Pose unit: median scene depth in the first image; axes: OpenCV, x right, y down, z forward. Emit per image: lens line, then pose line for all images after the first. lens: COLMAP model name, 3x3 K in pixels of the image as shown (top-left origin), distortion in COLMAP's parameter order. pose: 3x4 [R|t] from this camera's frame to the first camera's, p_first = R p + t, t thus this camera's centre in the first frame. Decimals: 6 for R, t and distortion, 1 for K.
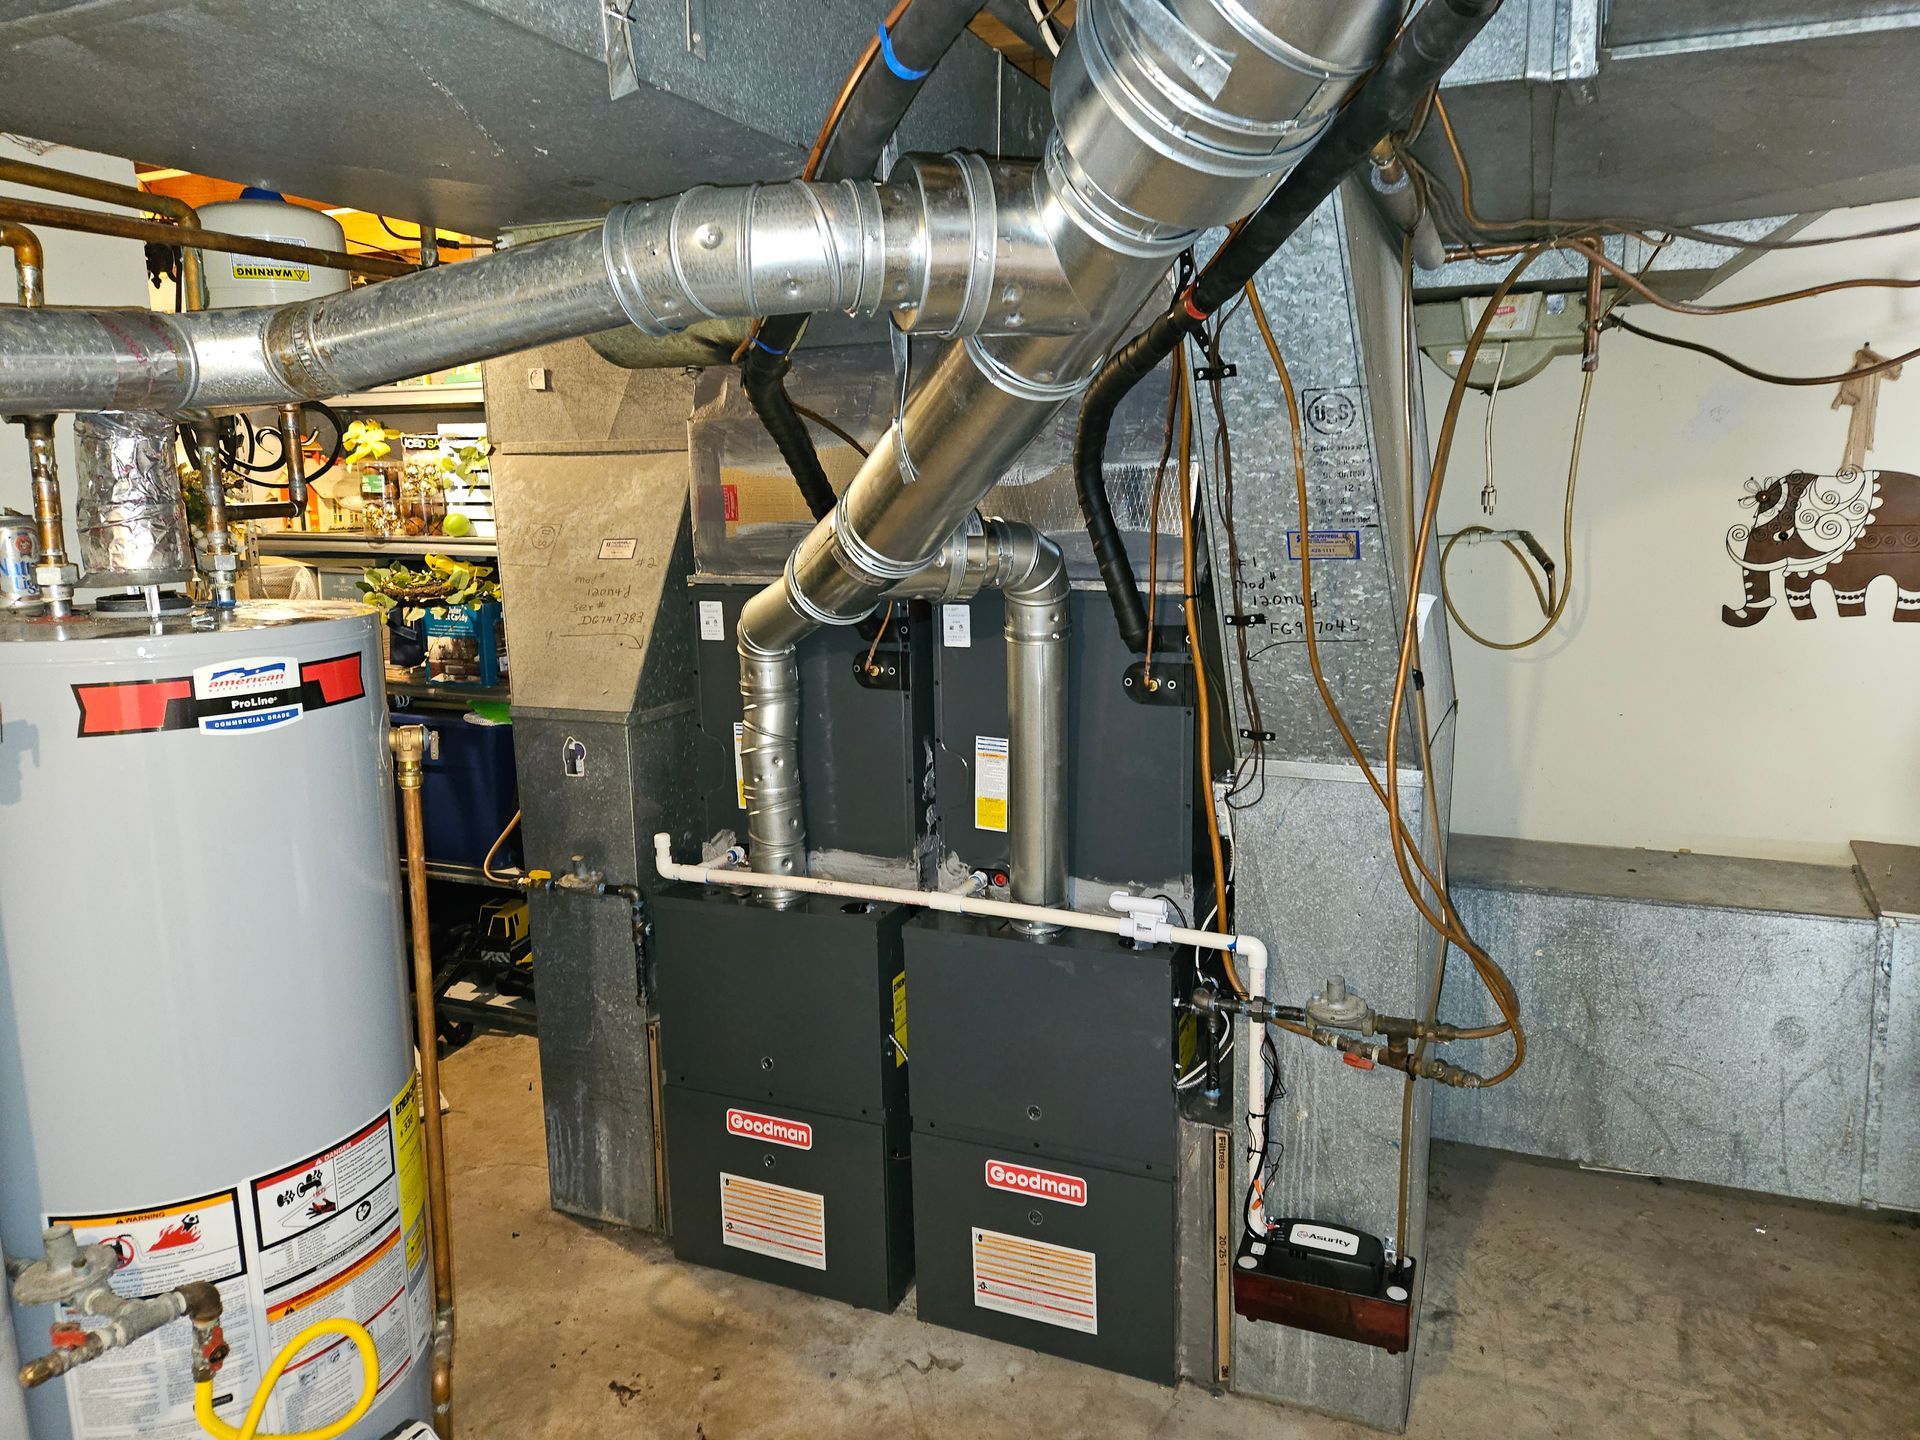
lens RADIAL K [[1295.3, 0, 966.9], [0, 1295.3, 709.6], [0, 0, 1]] dist [0.076407, -0.073358]
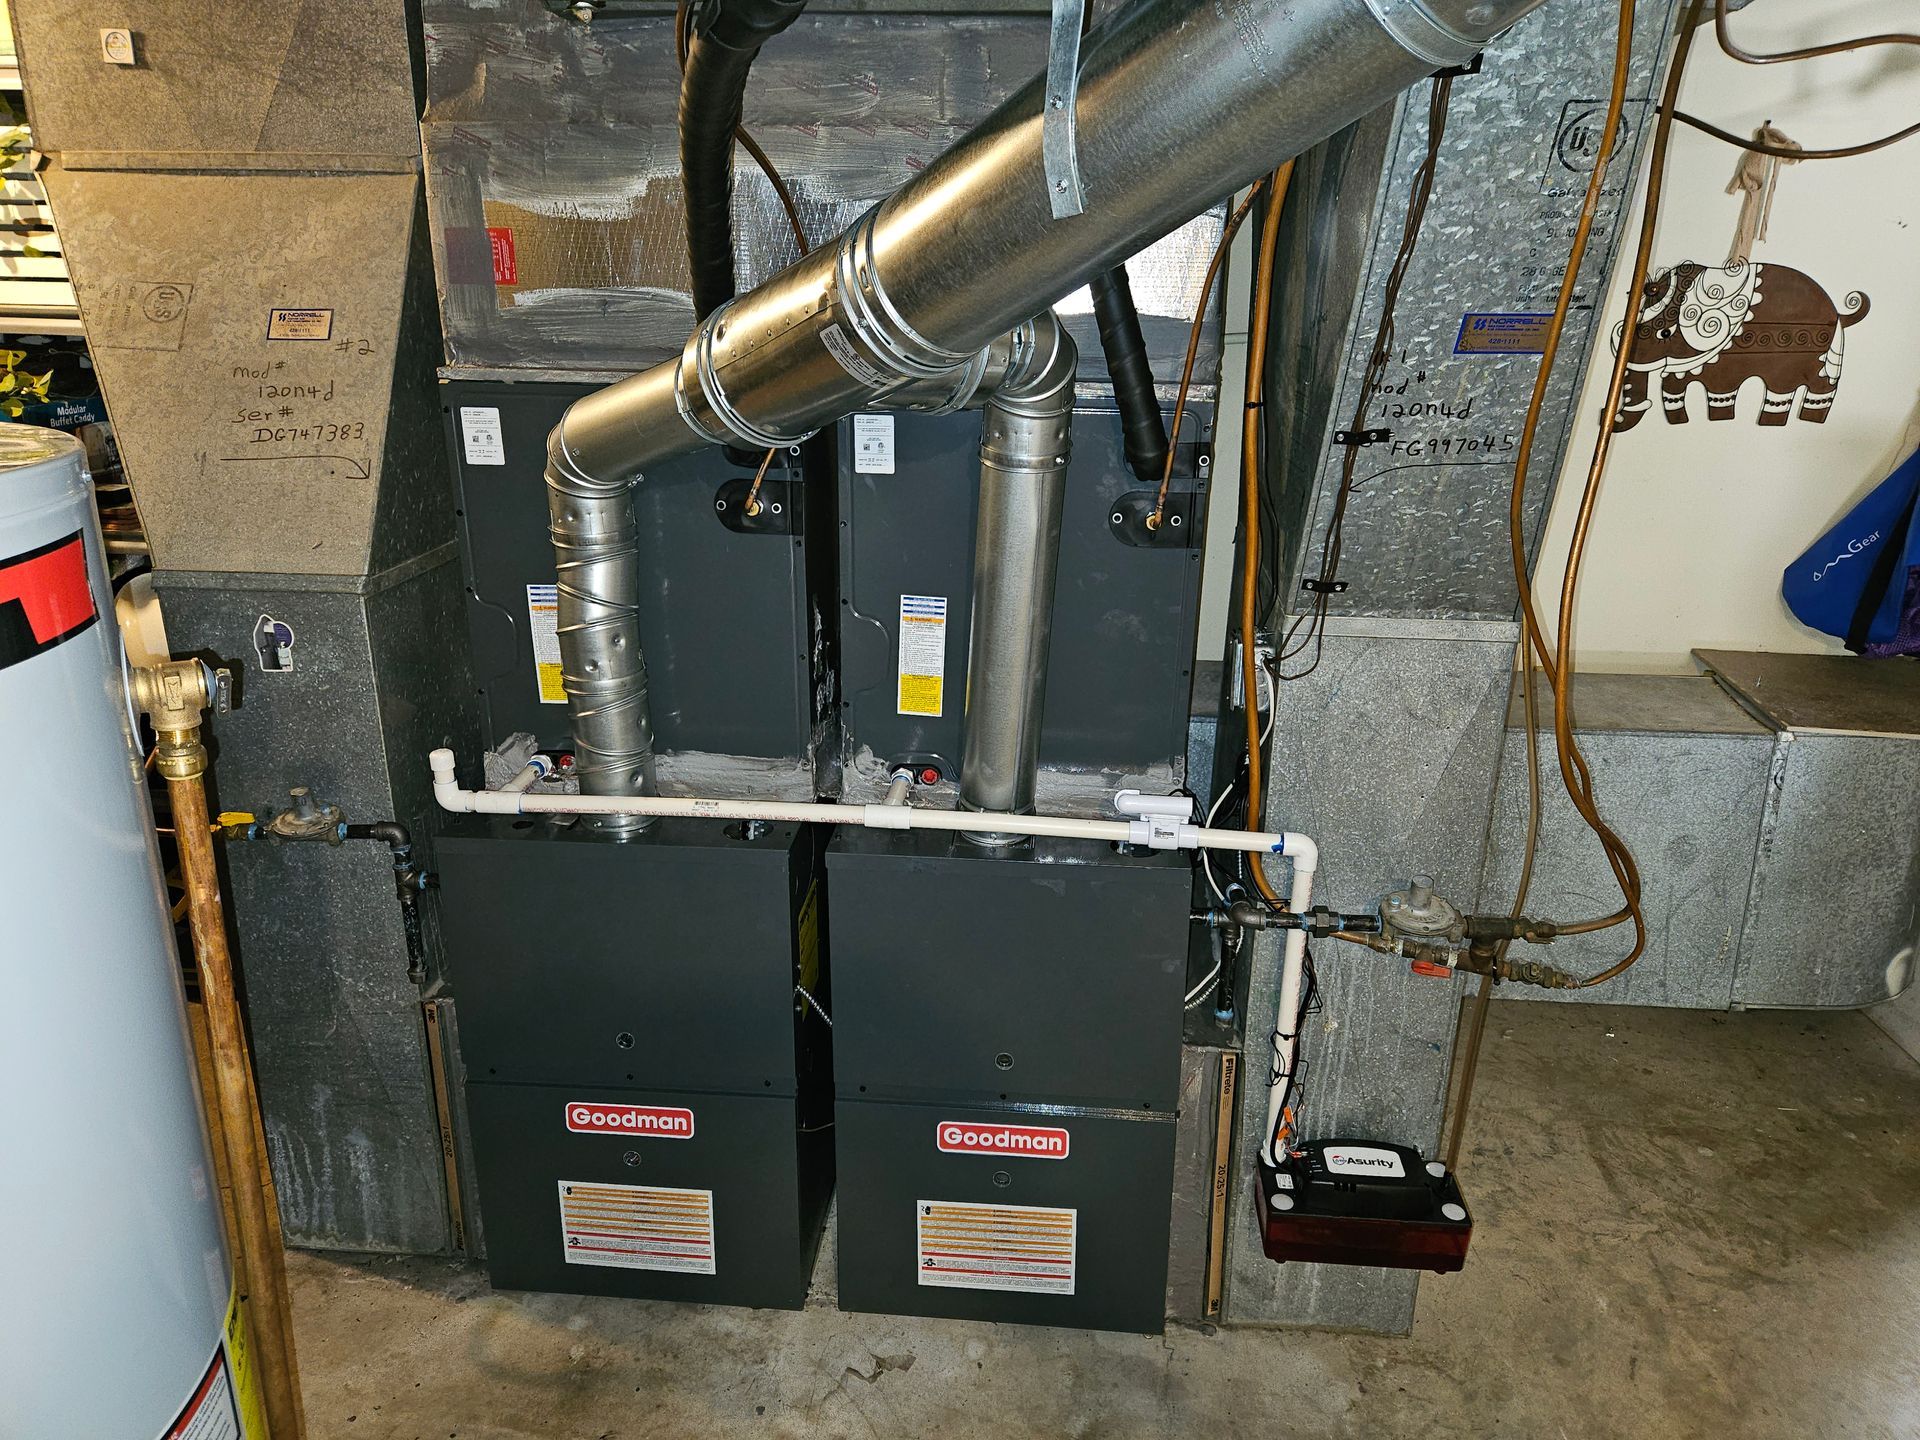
lens RADIAL K [[1295.3, 0, 959.3], [0, 1295.3, 713.1], [0, 0, 1]] dist [0.076407, -0.073358]
pose [[0.947913, -0.074597, 0.309671, -0.206408], [0.026003, 0.987068, 0.158178, -0.030702], [-0.317466, -0.141886, 0.937595, 0.284229]]
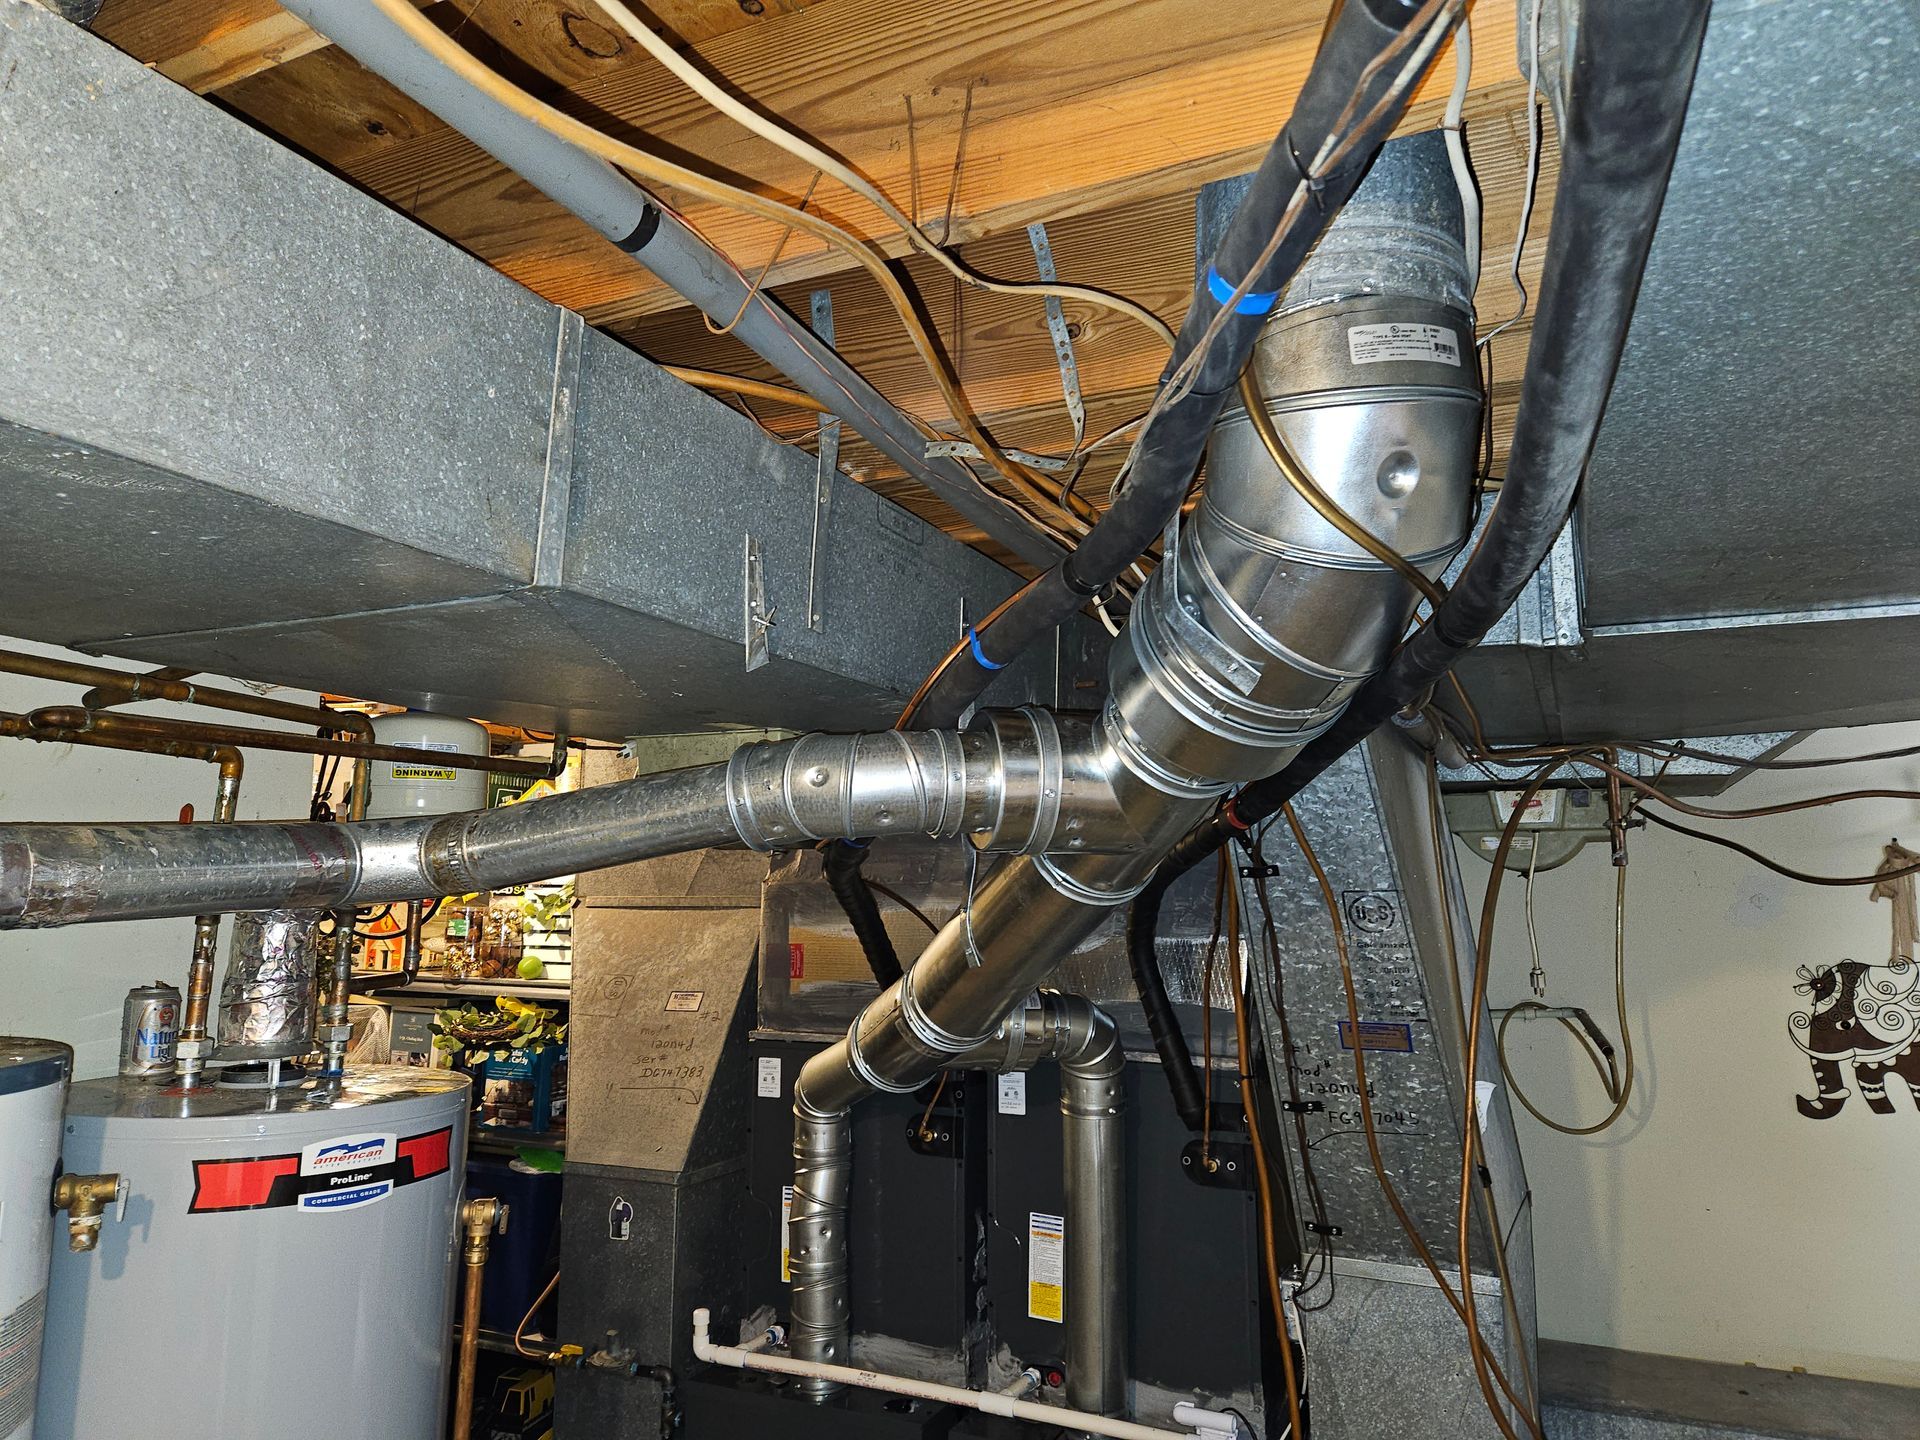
lens RADIAL K [[1295.3, 0, 945.7], [0, 1295.3, 716.6], [0, 0, 1]] dist [0.076407, -0.073358]
pose [[0.998486, 0.014774, -0.052985, -0.010174], [-0.030565, 0.949872, -0.311142, -0.026372], [0.045732, 0.312291, 0.948885, -0.056325]]
